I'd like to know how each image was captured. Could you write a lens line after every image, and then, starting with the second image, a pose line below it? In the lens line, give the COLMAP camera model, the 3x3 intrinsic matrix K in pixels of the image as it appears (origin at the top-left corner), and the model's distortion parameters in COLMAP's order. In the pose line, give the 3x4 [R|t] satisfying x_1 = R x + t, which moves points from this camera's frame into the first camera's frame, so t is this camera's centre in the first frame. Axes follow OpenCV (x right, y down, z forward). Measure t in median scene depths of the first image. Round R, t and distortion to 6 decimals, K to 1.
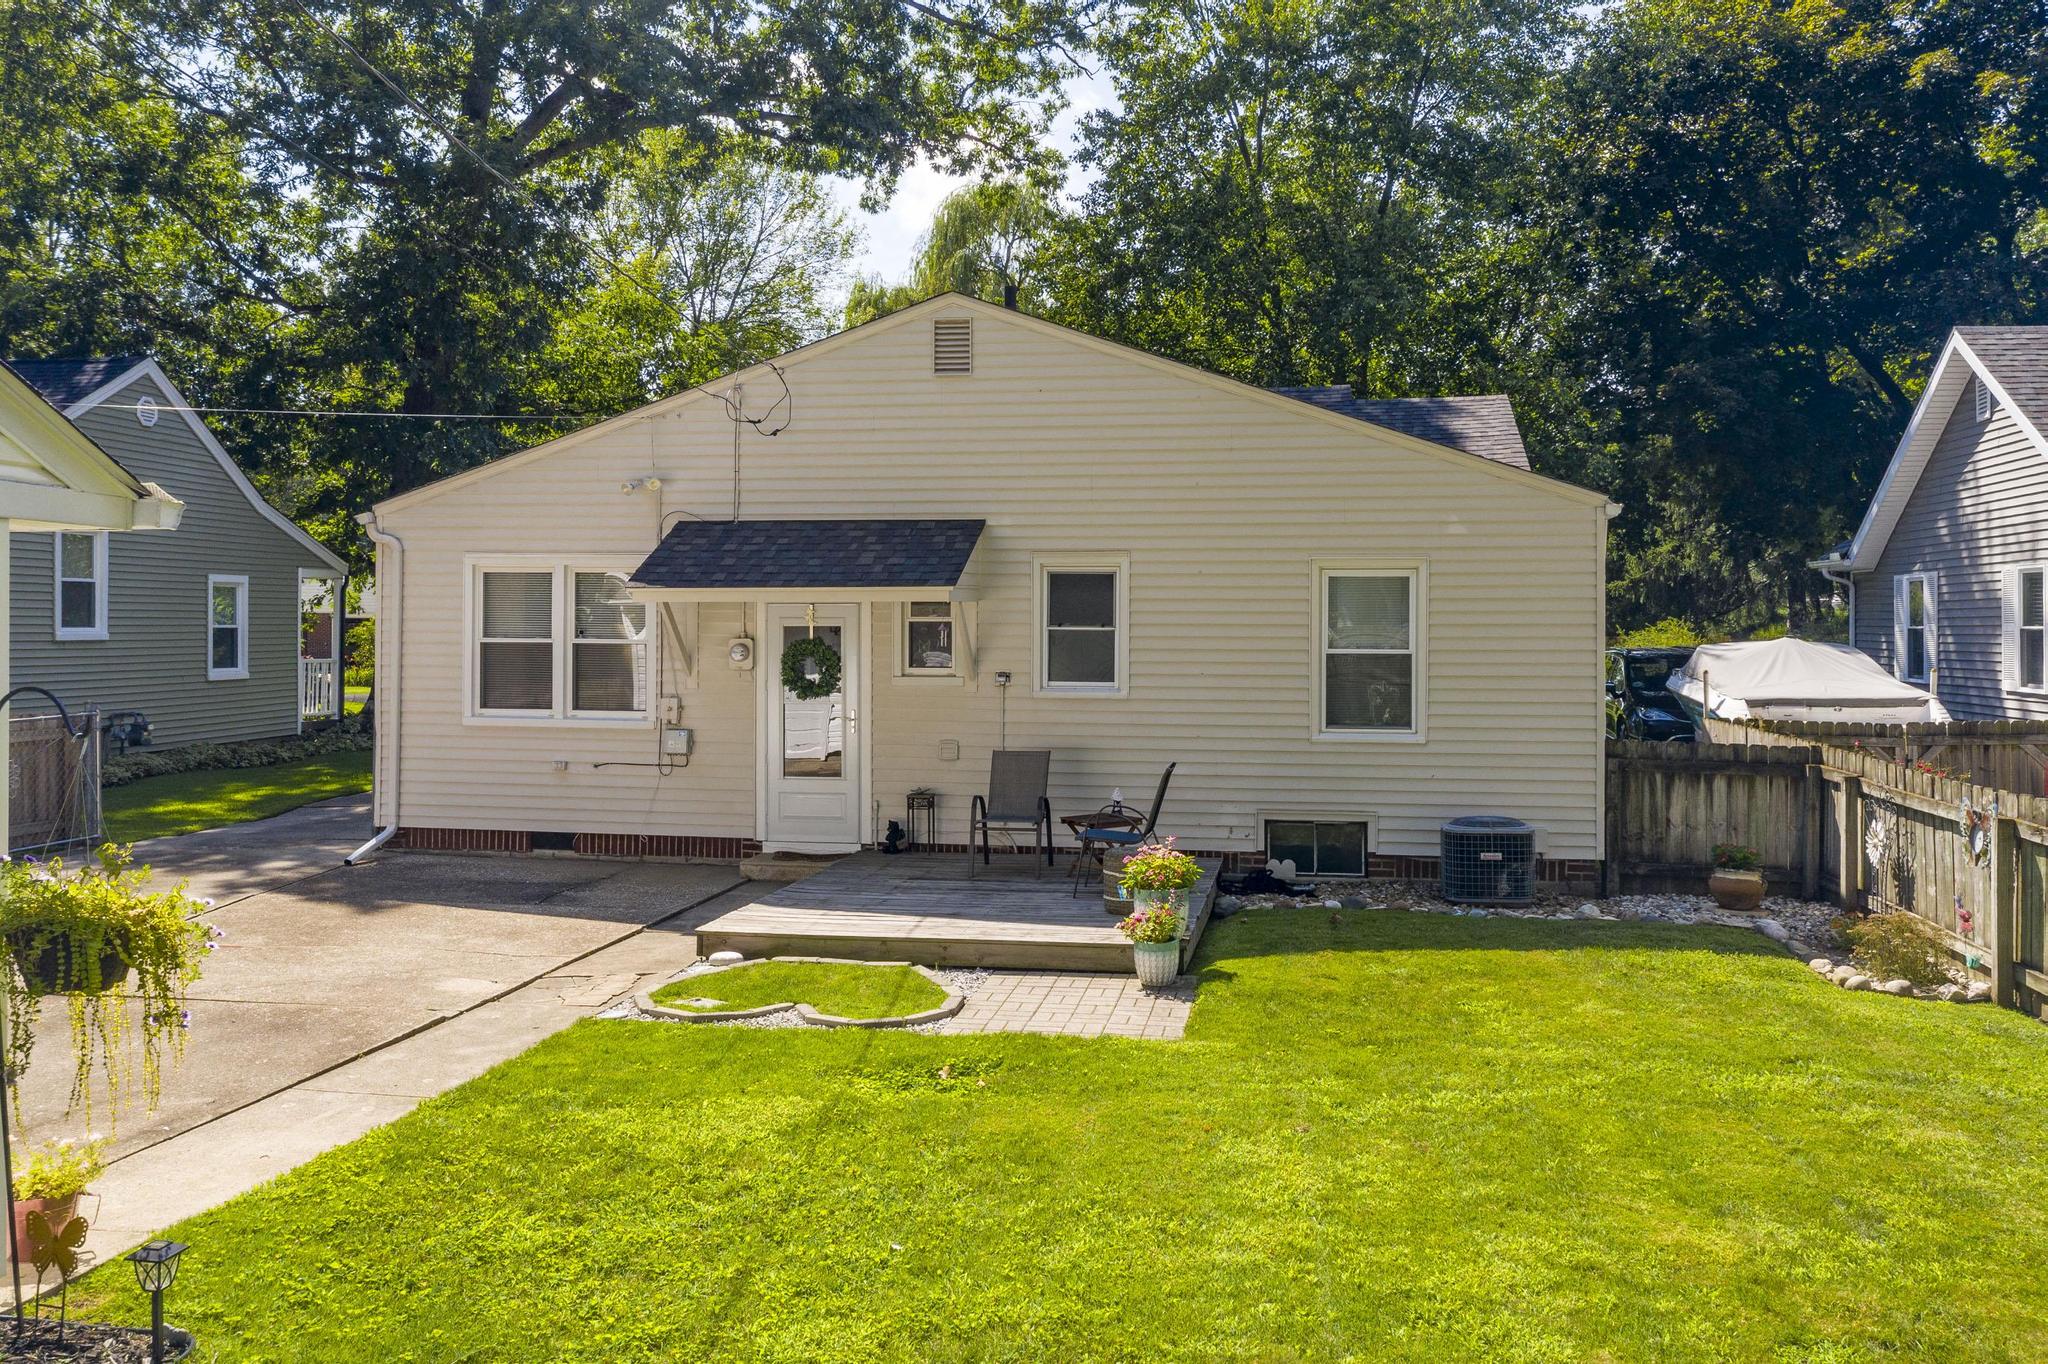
lens RADIAL K [[1640.3, 0, 1169.7], [0, 1640.3, 673.8], [0, 0, 1]] dist [0.002392, 0.000547]
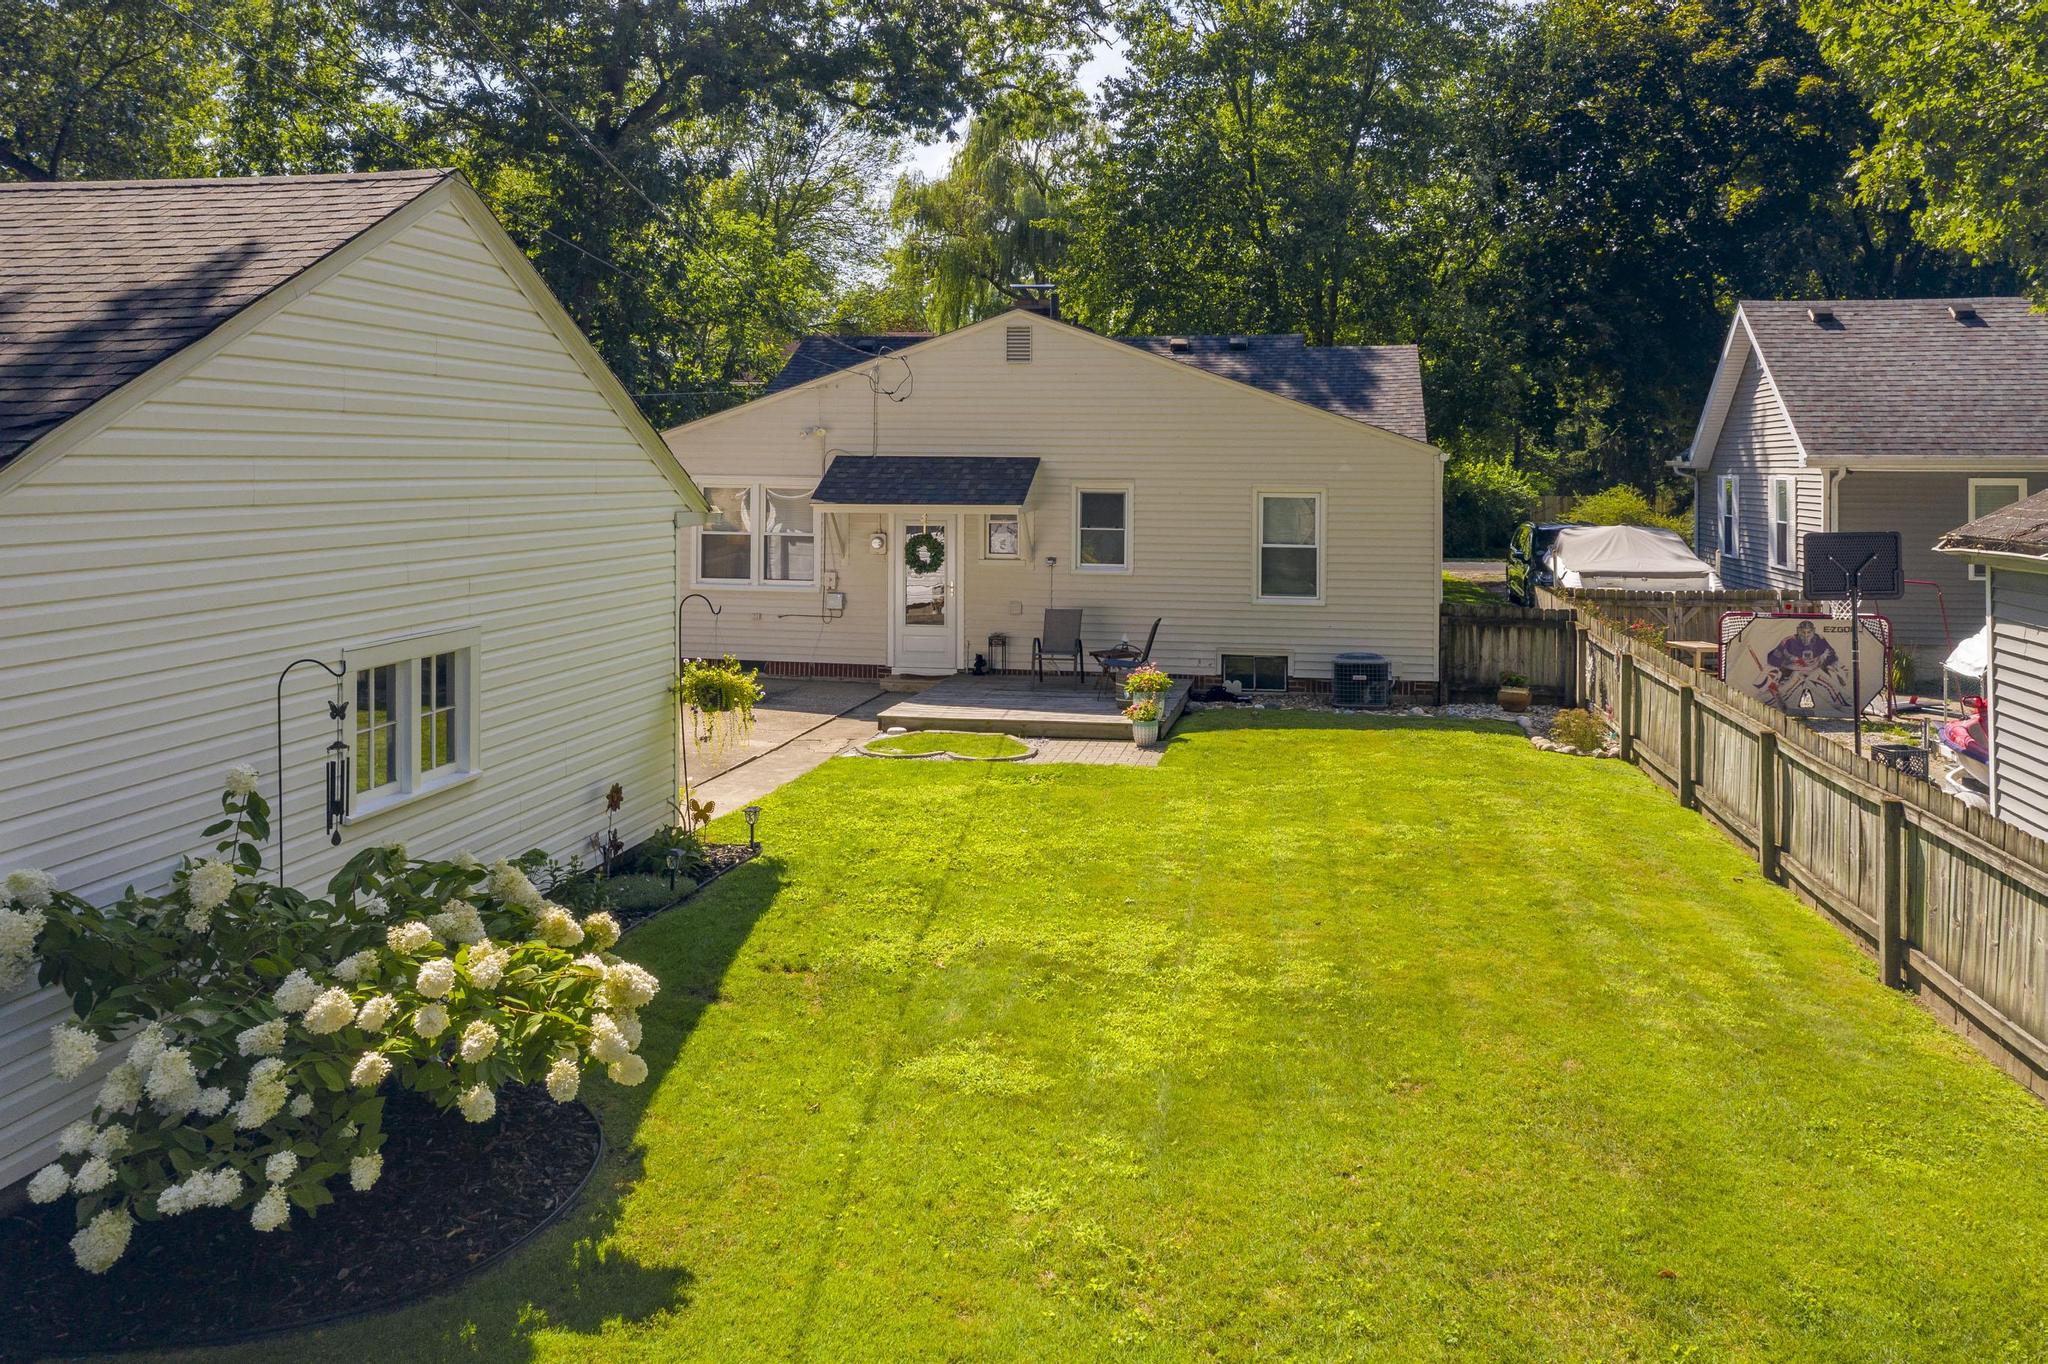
lens RADIAL K [[1698.9, 0, 1024.0], [0, 1698.9, 682.0], [0, 0, 1]] dist [-0.001677, -0.000835]
pose [[0.995197, 0.008127, -0.097556, 0.029165], [0.001632, 0.995033, 0.099536, -0.043924], [0.097881, -0.099217, 0.990240, -0.593721]]
